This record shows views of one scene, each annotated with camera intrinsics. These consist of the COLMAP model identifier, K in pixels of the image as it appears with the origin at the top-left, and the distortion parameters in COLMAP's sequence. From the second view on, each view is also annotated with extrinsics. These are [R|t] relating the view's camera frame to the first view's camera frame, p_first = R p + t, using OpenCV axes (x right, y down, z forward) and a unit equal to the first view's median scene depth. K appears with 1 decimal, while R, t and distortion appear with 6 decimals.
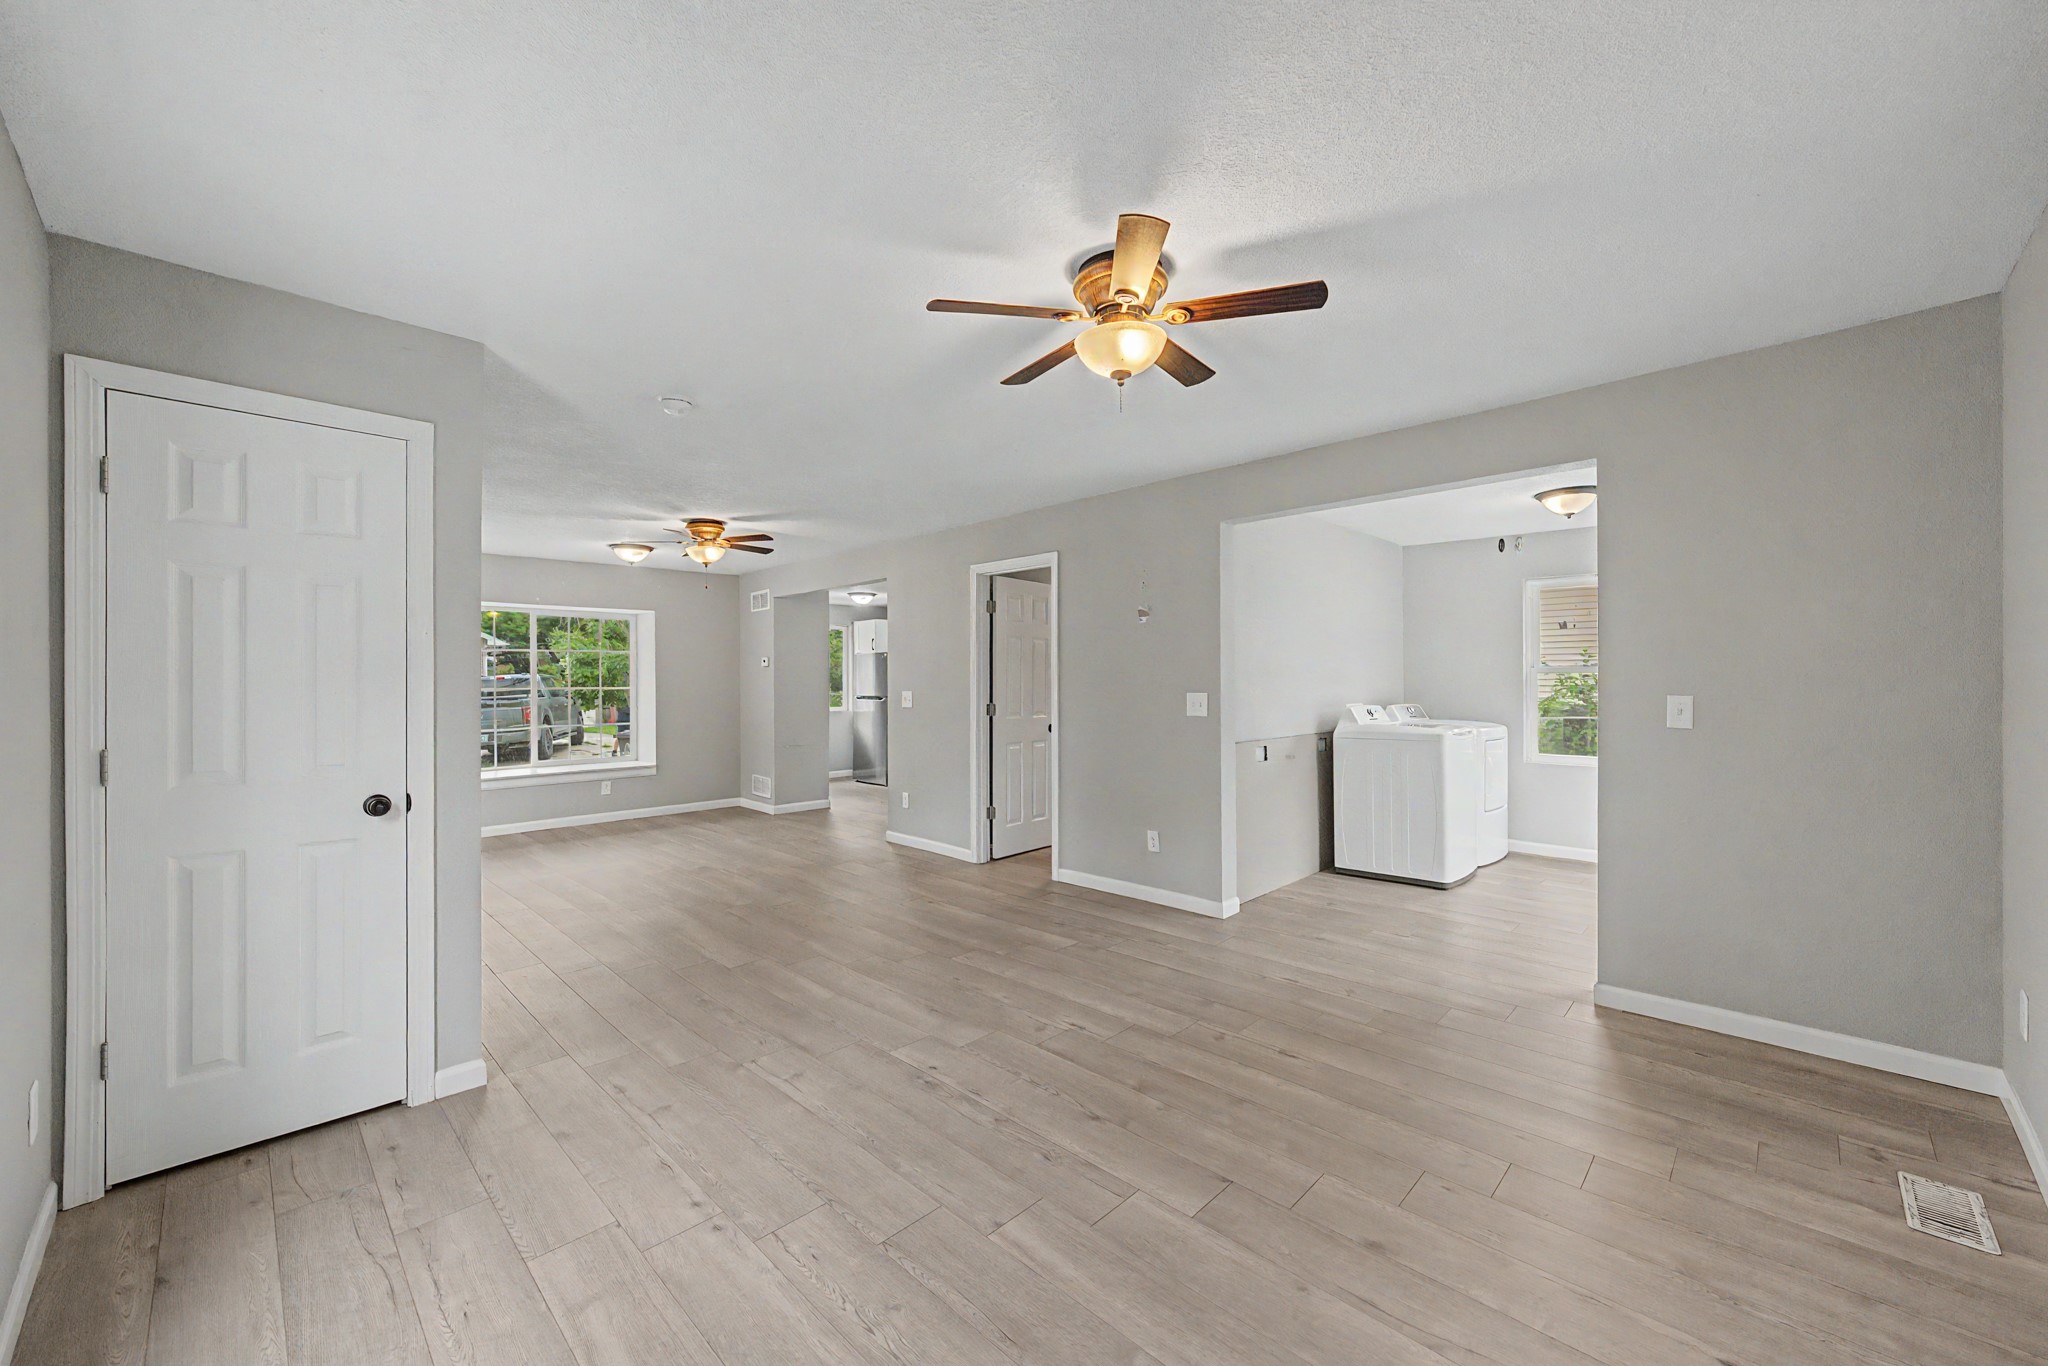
lens RADIAL K [[791.8, 0, 1030.4], [0, 791.8, 678.1], [0, 0, 1]] dist [0.001274, 0.000169]
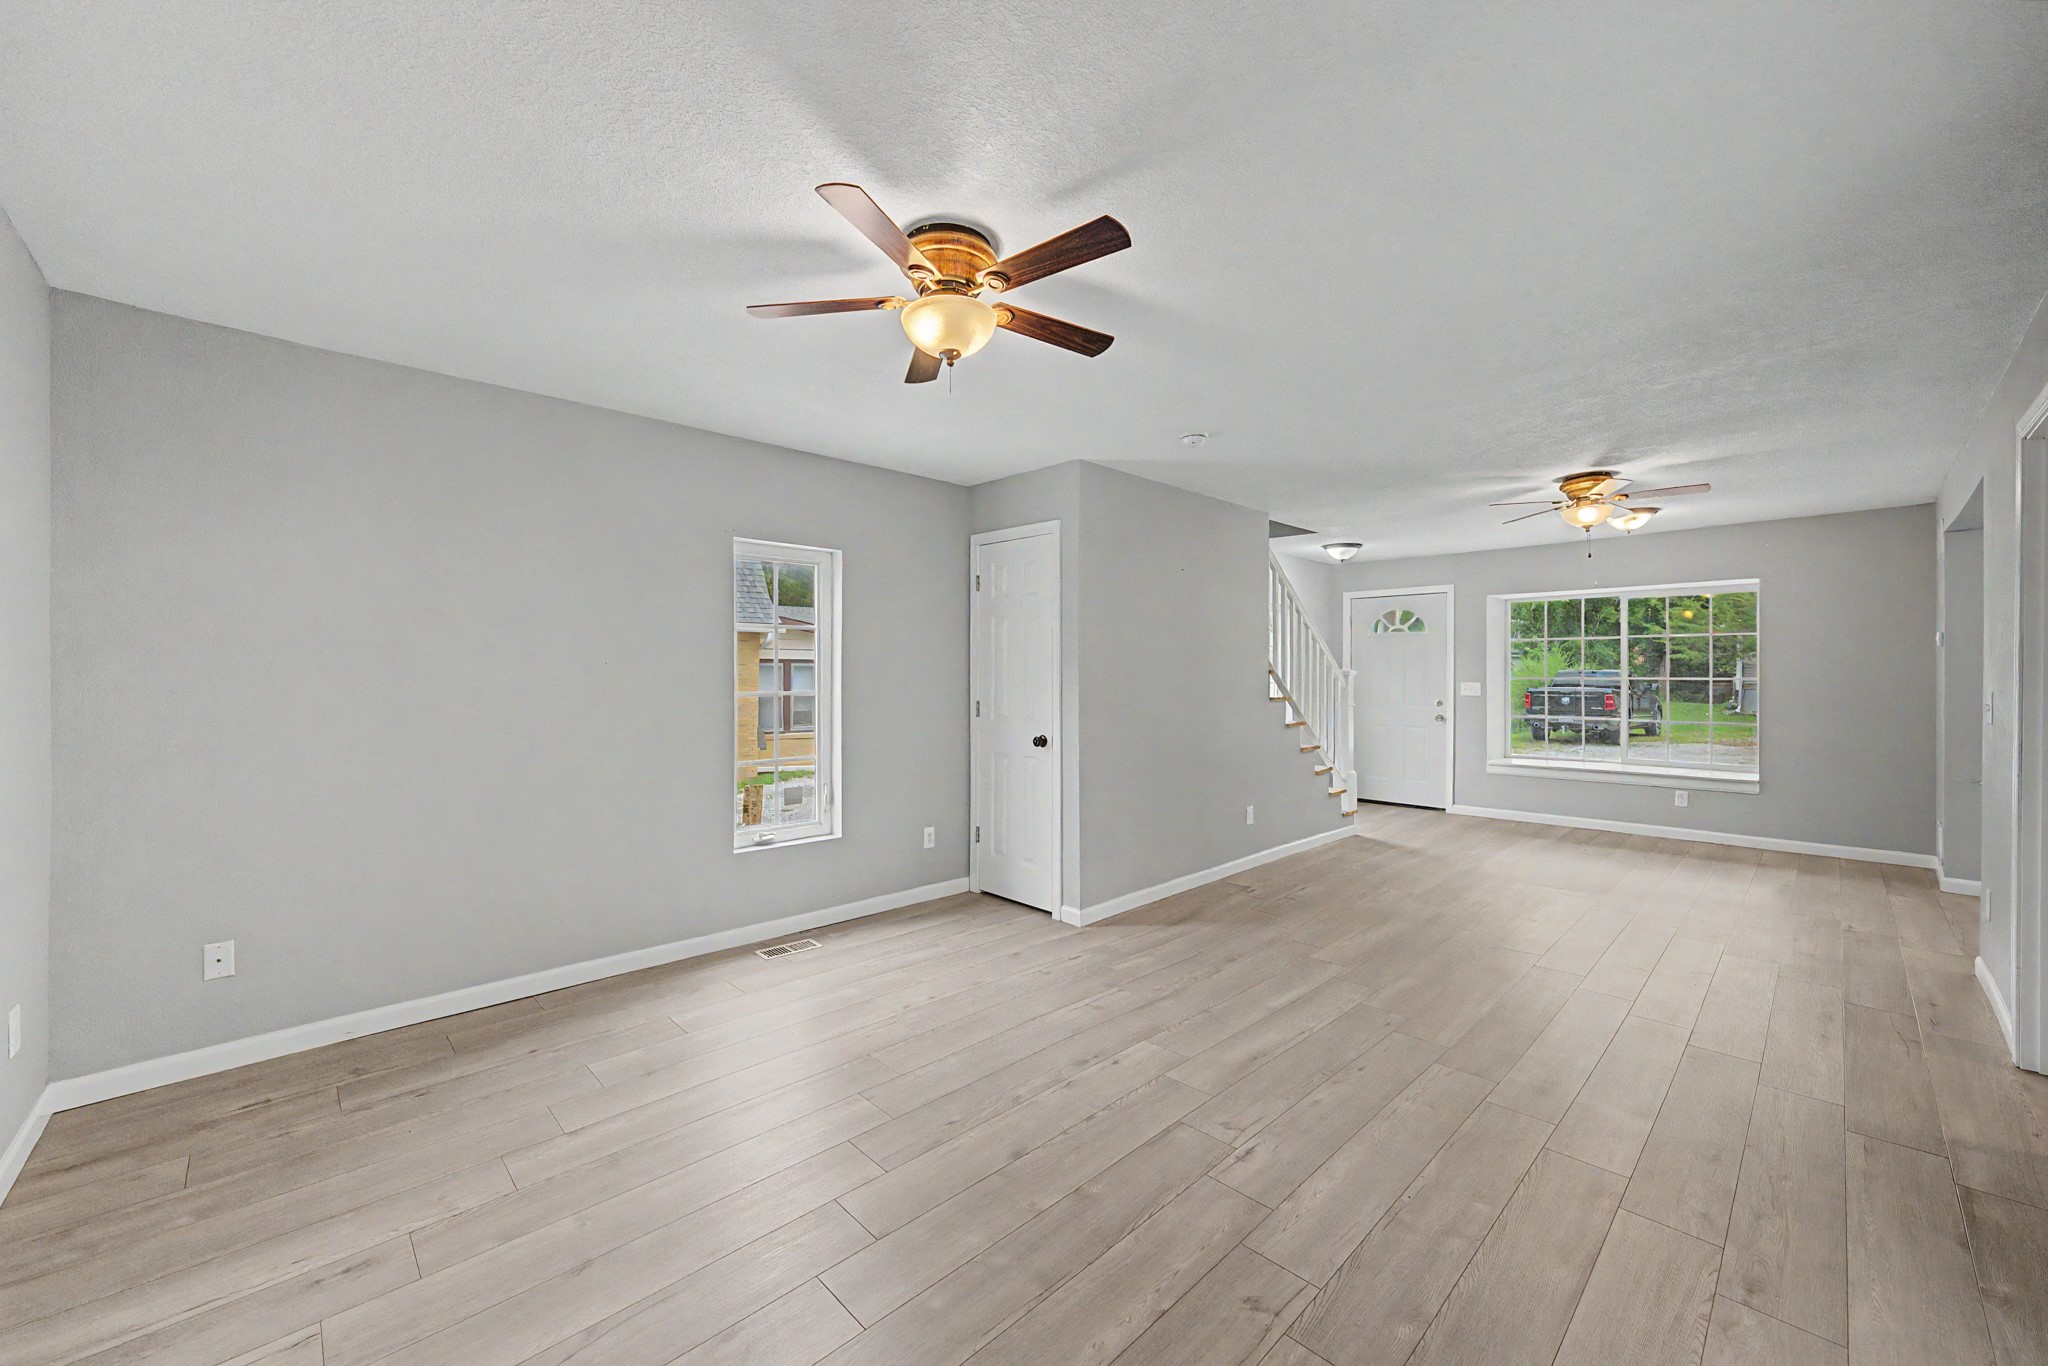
lens RADIAL K [[791.8, 0, 1030.4], [0, 791.8, 678.1], [0, 0, 1]] dist [0.001274, 0.000169]
pose [[-0.024405, 0.013855, -0.999606, 0.855560], [0.003970, 0.999897, 0.013762, -0.007406], [0.999694, -0.003633, -0.024458, 0.899342]]
